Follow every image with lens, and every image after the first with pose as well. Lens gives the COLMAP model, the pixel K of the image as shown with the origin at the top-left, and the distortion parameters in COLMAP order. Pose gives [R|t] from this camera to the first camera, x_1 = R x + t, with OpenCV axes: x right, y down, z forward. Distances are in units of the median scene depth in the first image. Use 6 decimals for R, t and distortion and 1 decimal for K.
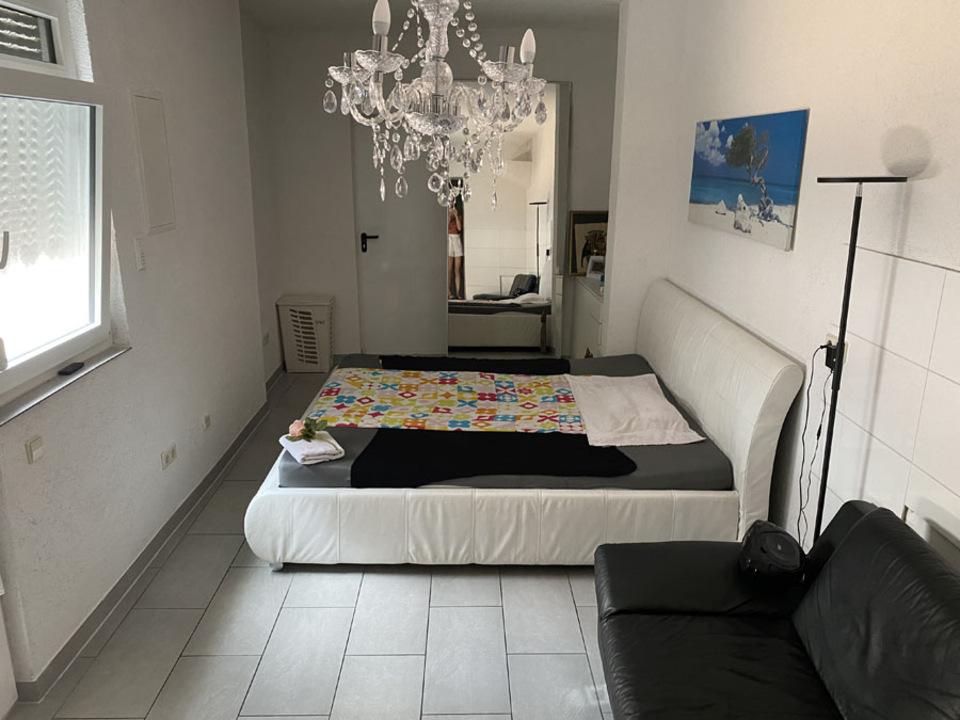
lens RADIAL K [[730.1, 0, 474.7], [0, 730.1, 357.4], [0, 0, 1]] dist [-0.006015, -0.010574]
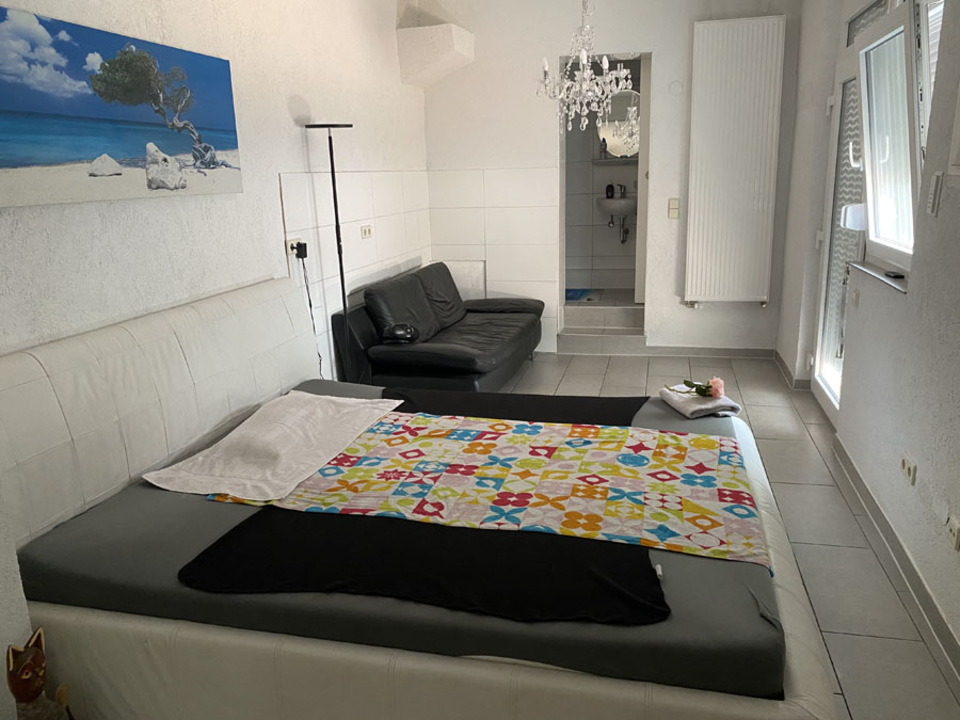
lens RADIAL K [[730.1, 0, 473.7], [0, 730.1, 362.4], [0, 0, 1]] dist [-0.006015, -0.010574]
pose [[-0.966737, -0.046517, 0.251507, -0.148248], [0.088341, 0.862082, 0.499009, -0.341660], [-0.240032, 0.504629, -0.829298, 1.514964]]
